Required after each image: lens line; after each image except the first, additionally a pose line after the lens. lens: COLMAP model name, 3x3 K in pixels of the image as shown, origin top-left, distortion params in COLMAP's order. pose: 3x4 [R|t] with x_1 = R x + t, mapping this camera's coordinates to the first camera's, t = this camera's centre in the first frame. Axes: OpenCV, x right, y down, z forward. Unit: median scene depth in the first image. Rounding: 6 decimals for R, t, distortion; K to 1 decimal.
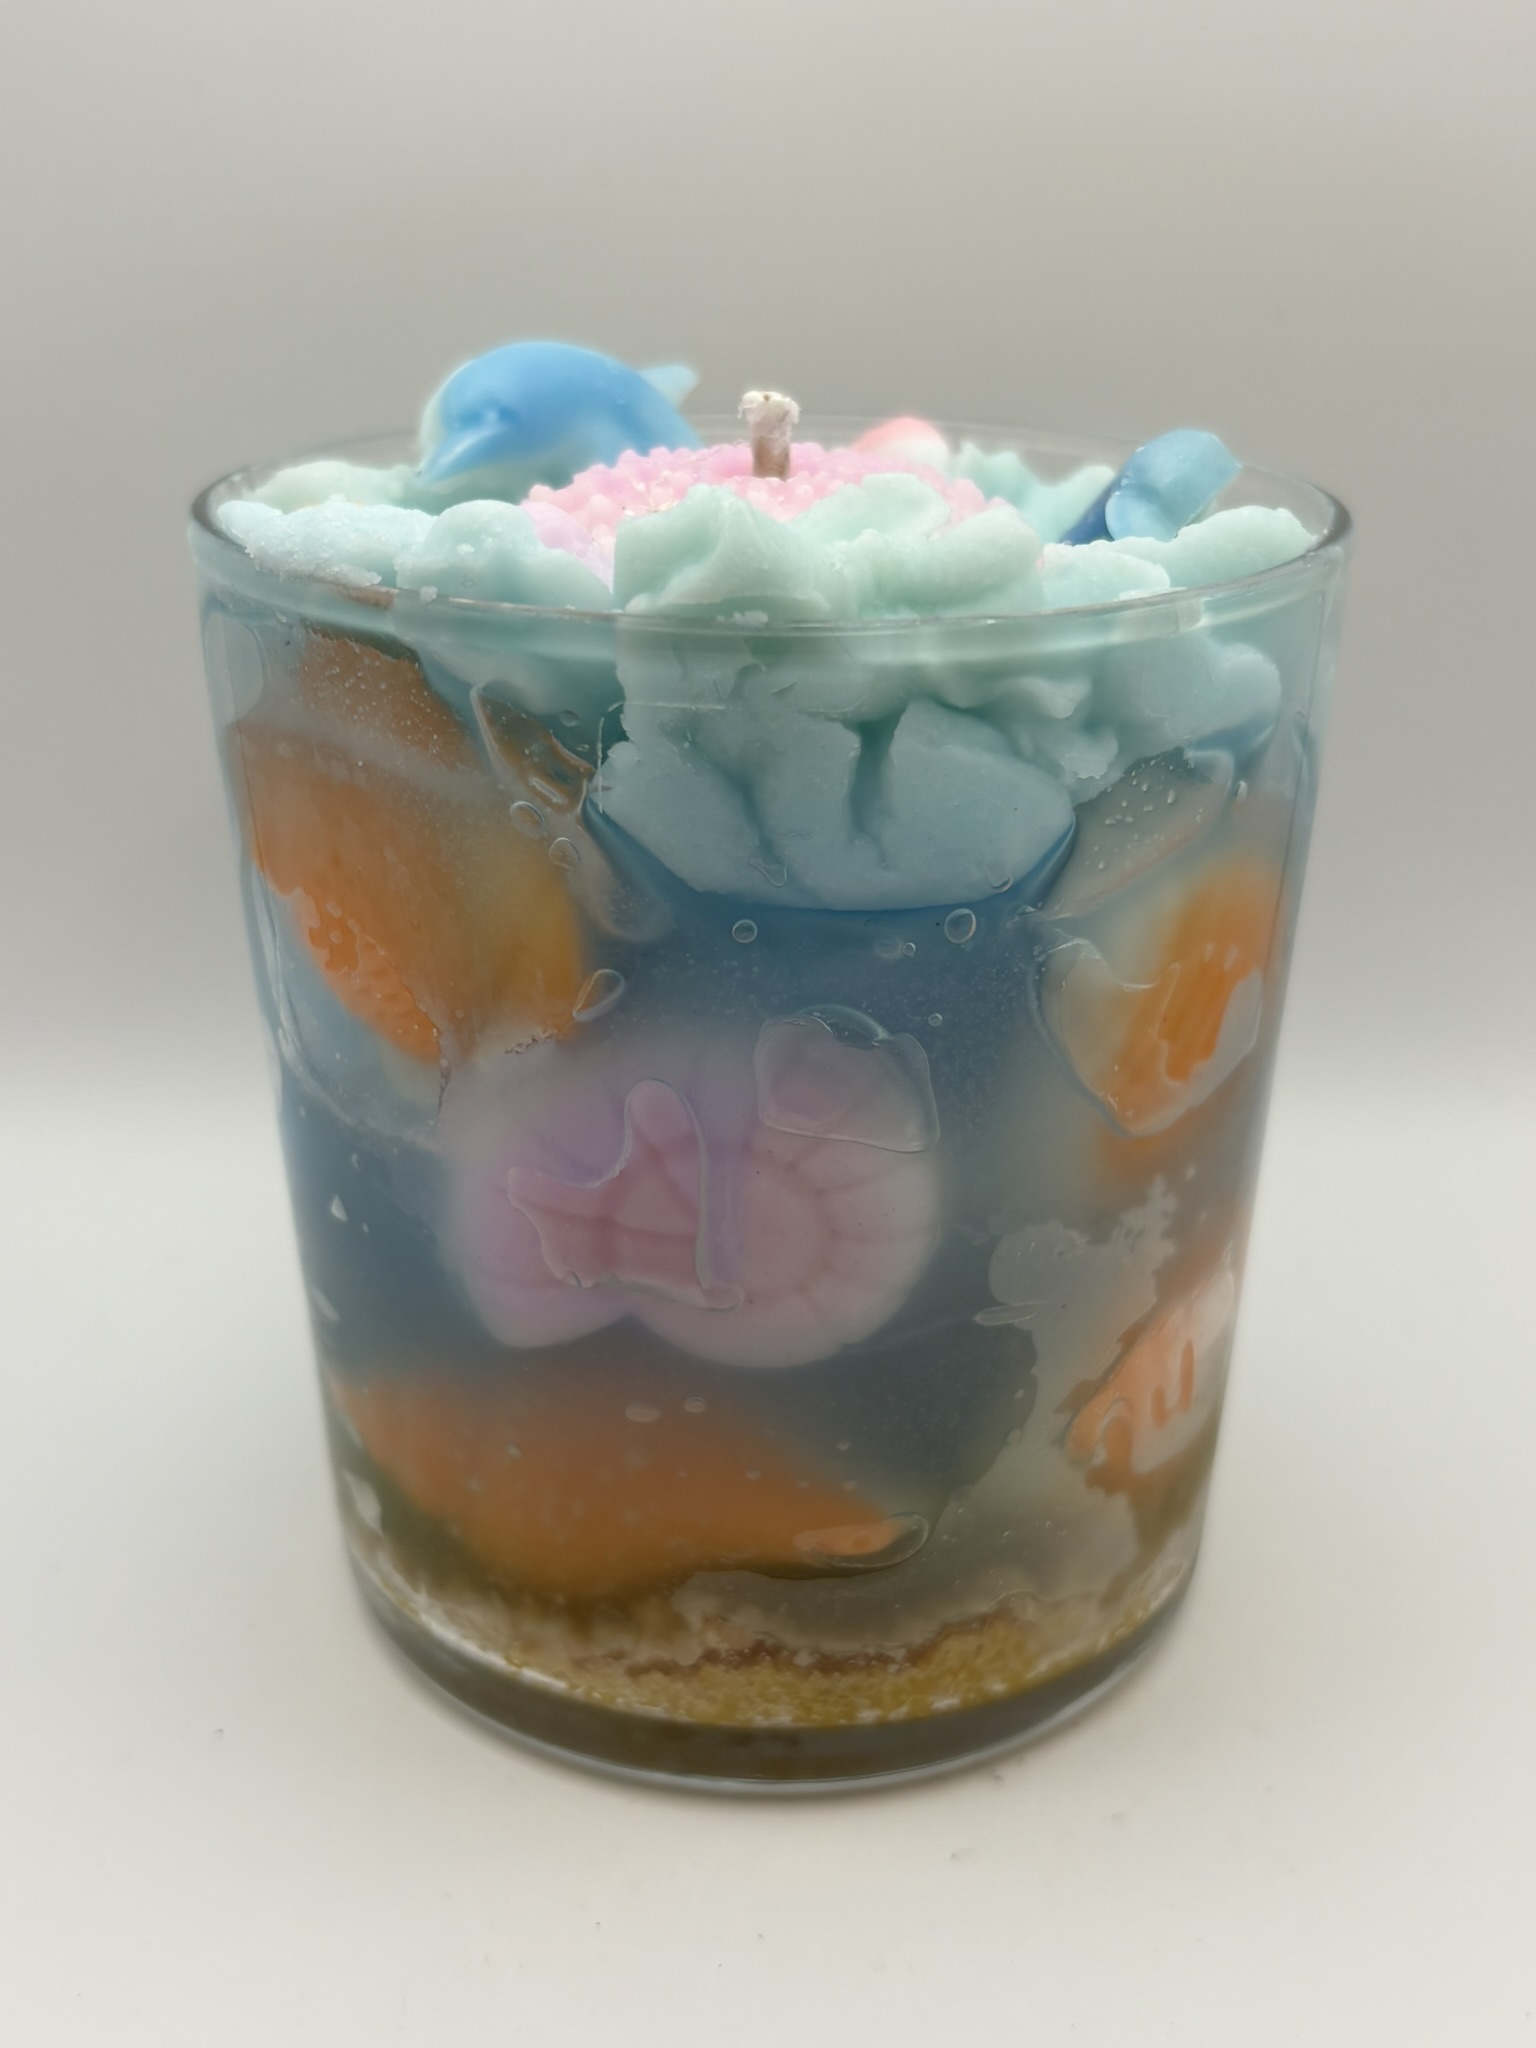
lens RADIAL K [[2351.0, 0, 773.4], [0, 2351.0, 1022.2], [0, 0, 1]] dist [0.016944, 0.000000]
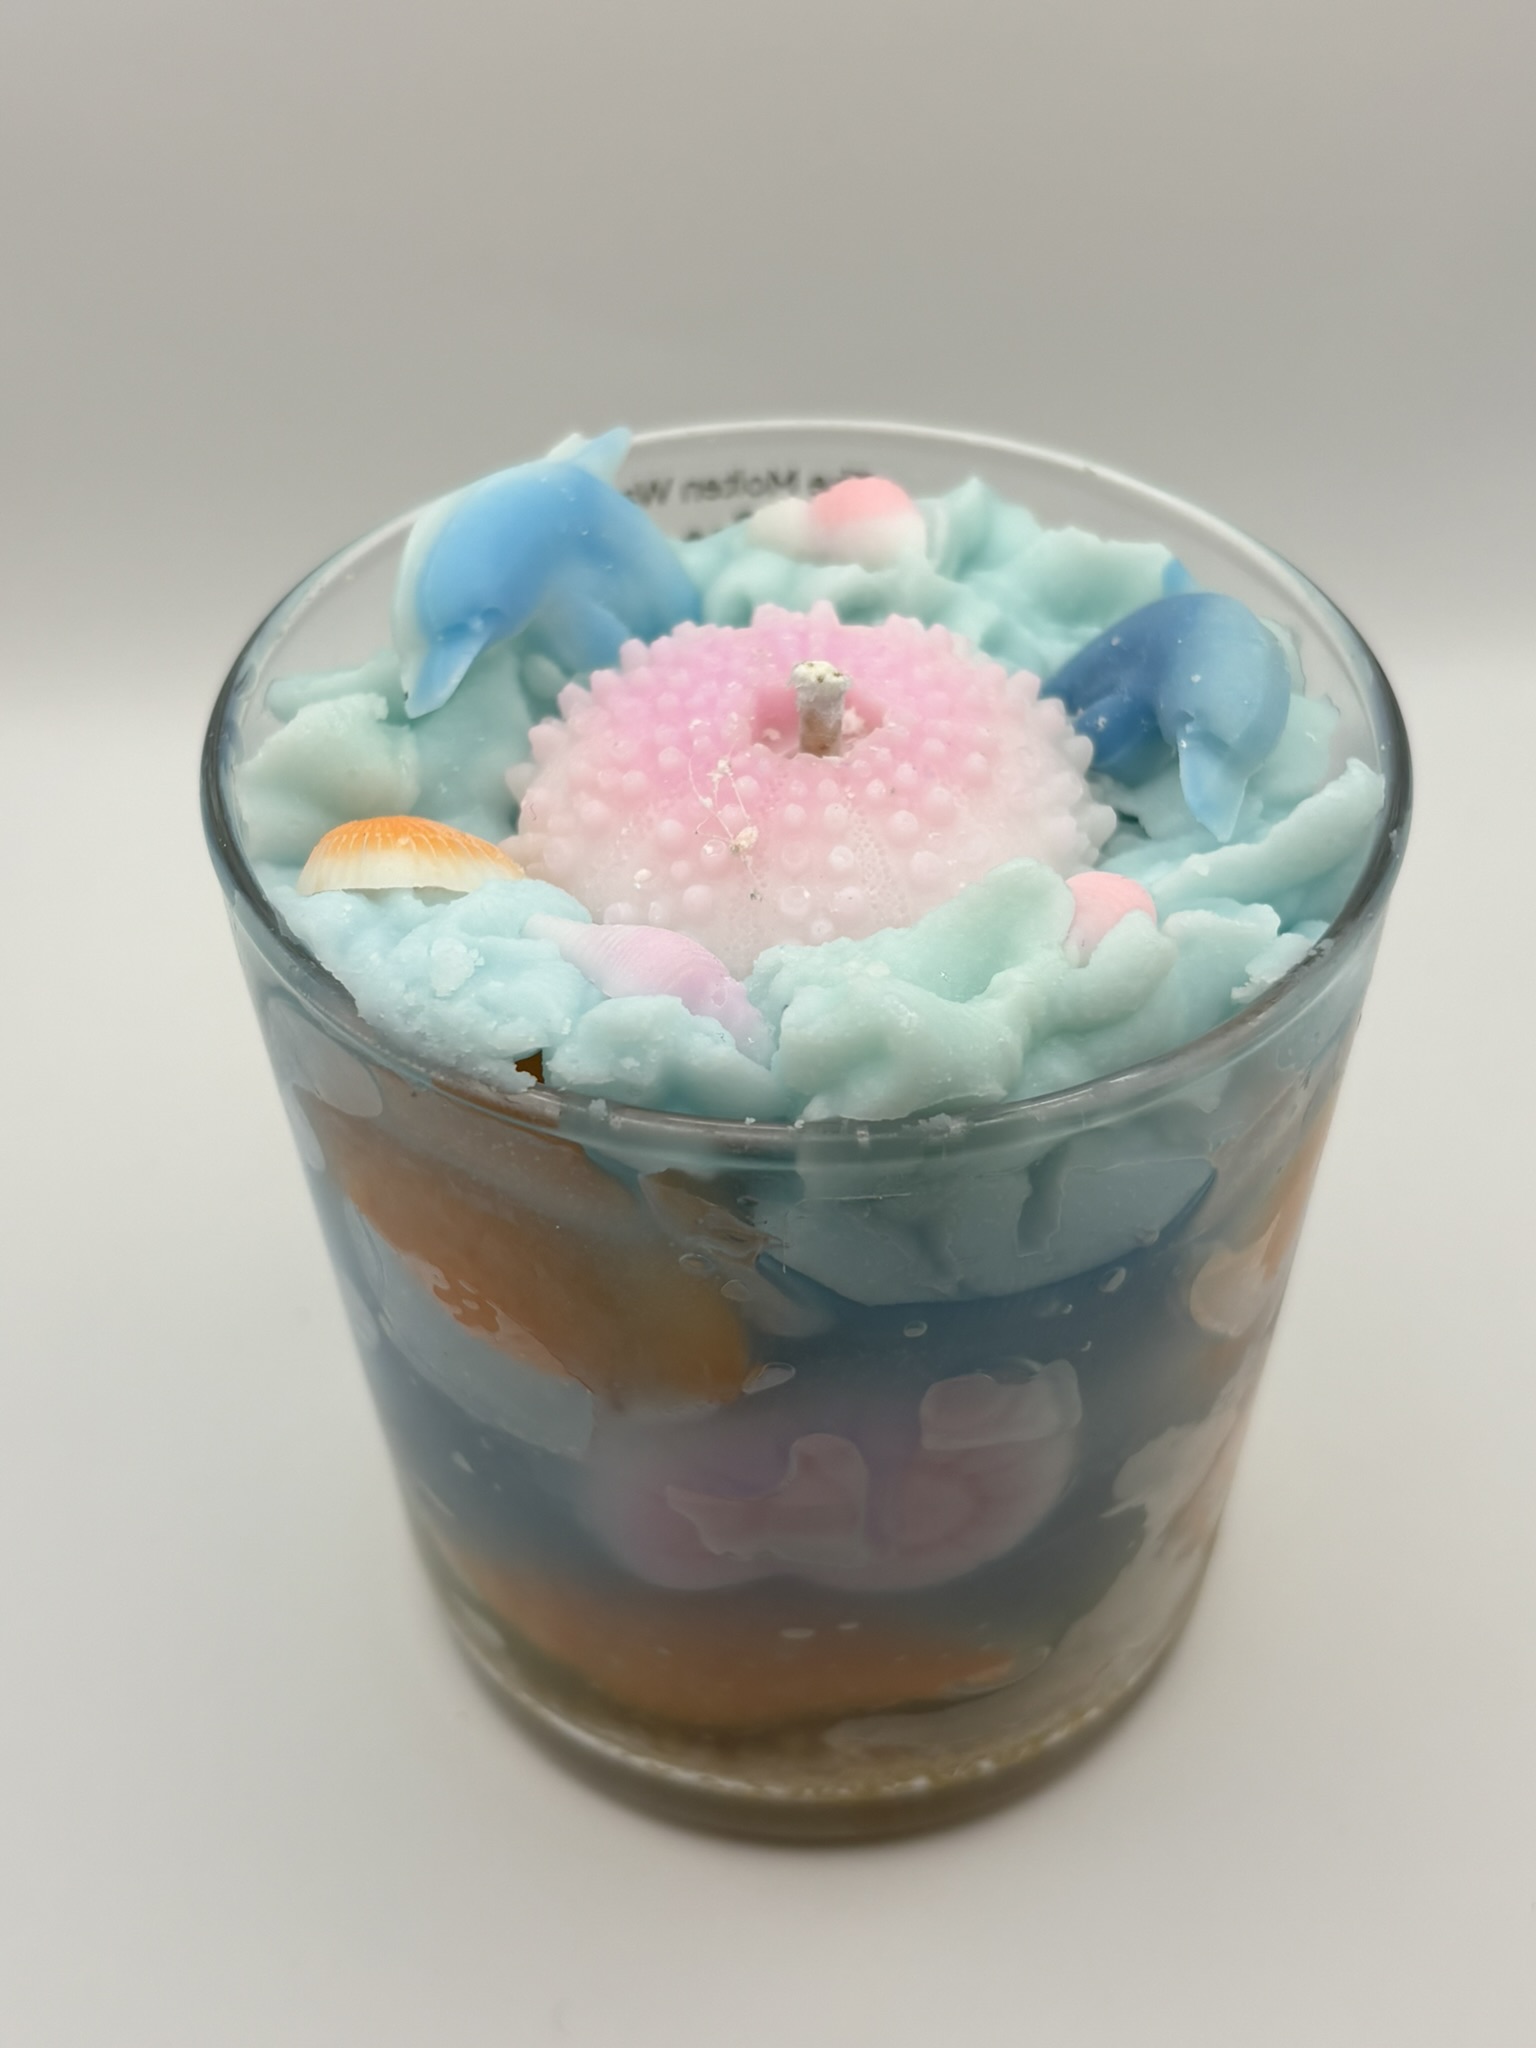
lens RADIAL K [[2489.0, 0, 763.9], [0, 2489.0, 1033.4], [0, 0, 1]] dist [0.119171, 0.000000]
pose [[0.981630, -0.144984, 0.124027, -0.196087], [0.098070, 0.941019, 0.323831, -0.526032], [-0.163662, -0.305718, 0.937950, 0.013695]]
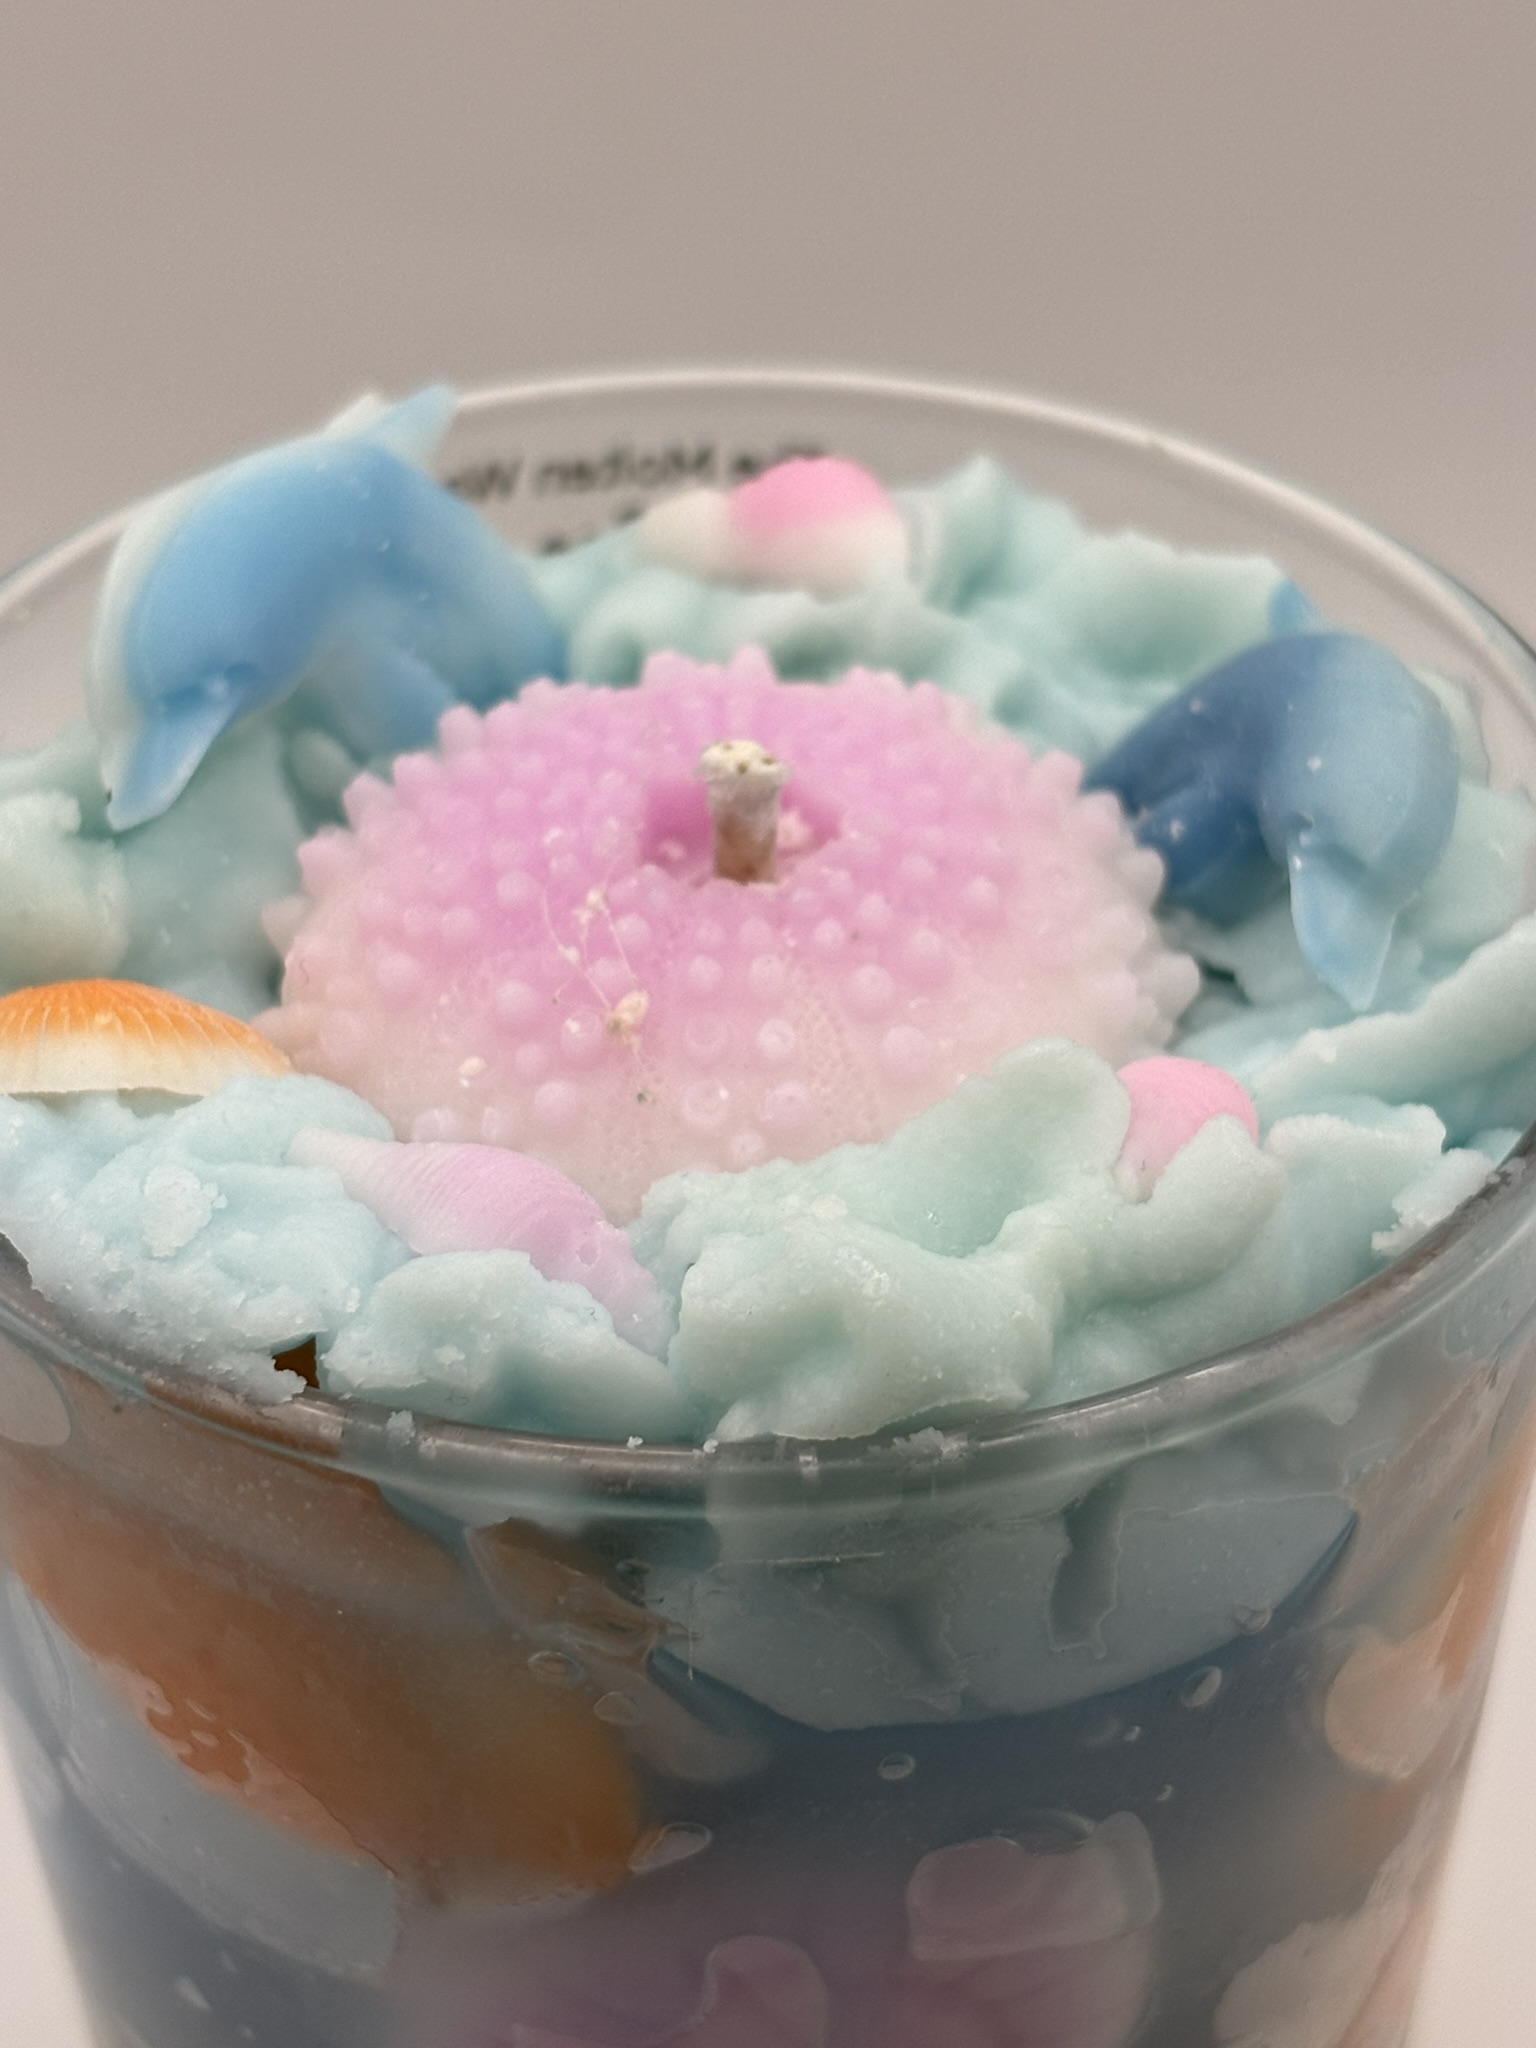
lens RADIAL K [[4021.8, 0, 769.2], [0, 4021.8, 1044.3], [0, 0, 1]] dist [0.125742, 0.000000]
pose [[0.977732, -0.143830, 0.152819, -0.194310], [0.100476, 0.960144, 0.260822, -0.541151], [-0.184243, -0.239659, 0.953215, -0.044463]]
